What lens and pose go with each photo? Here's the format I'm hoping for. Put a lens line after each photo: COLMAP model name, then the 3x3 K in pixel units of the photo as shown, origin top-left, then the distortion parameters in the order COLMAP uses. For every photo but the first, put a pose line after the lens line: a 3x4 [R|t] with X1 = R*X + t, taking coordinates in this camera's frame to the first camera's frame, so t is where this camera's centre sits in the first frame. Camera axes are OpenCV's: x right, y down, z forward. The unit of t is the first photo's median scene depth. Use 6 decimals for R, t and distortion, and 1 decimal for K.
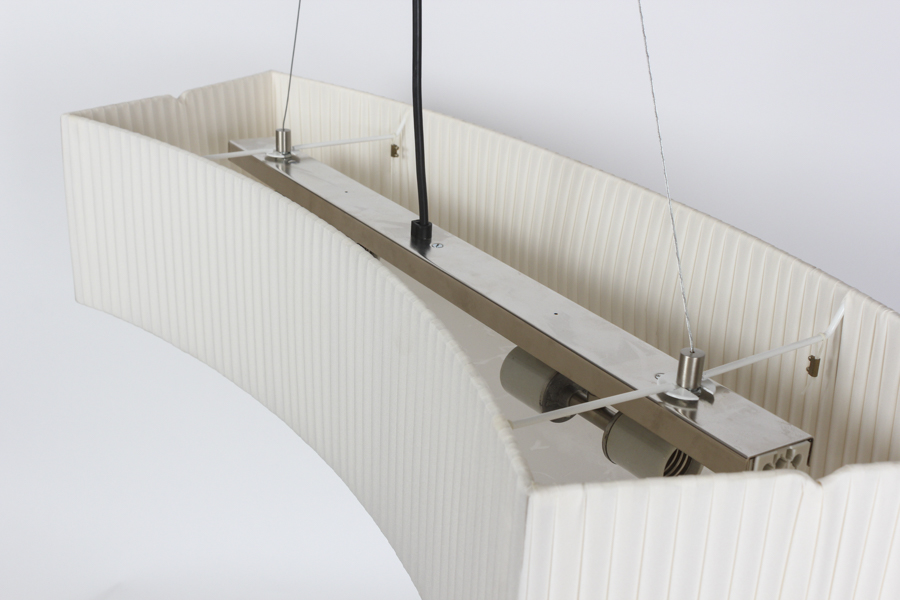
lens RADIAL K [[750.9, 0, 451.5], [0, 750.9, 294.2], [0, 0, 1]] dist [0.010118, 0.009462]
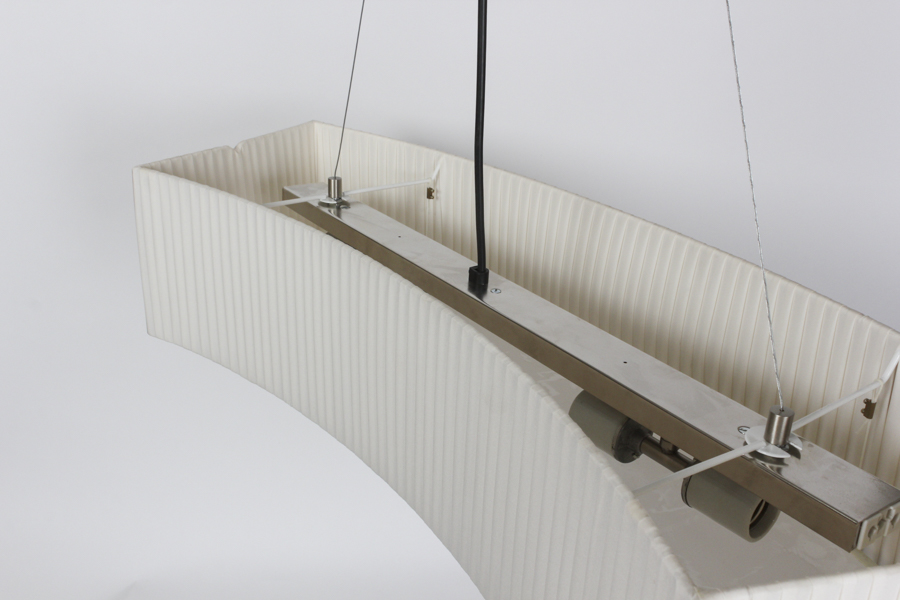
lens RADIAL K [[608.1, 0, 448.9], [0, 608.1, 305.4], [0, 0, 1]] dist [0.000860, 0.001113]
pose [[0.999362, -0.018145, 0.030750, -0.120828], [0.017287, 0.999460, 0.027938, -0.074071], [-0.031241, -0.027388, 0.999137, 0.133900]]
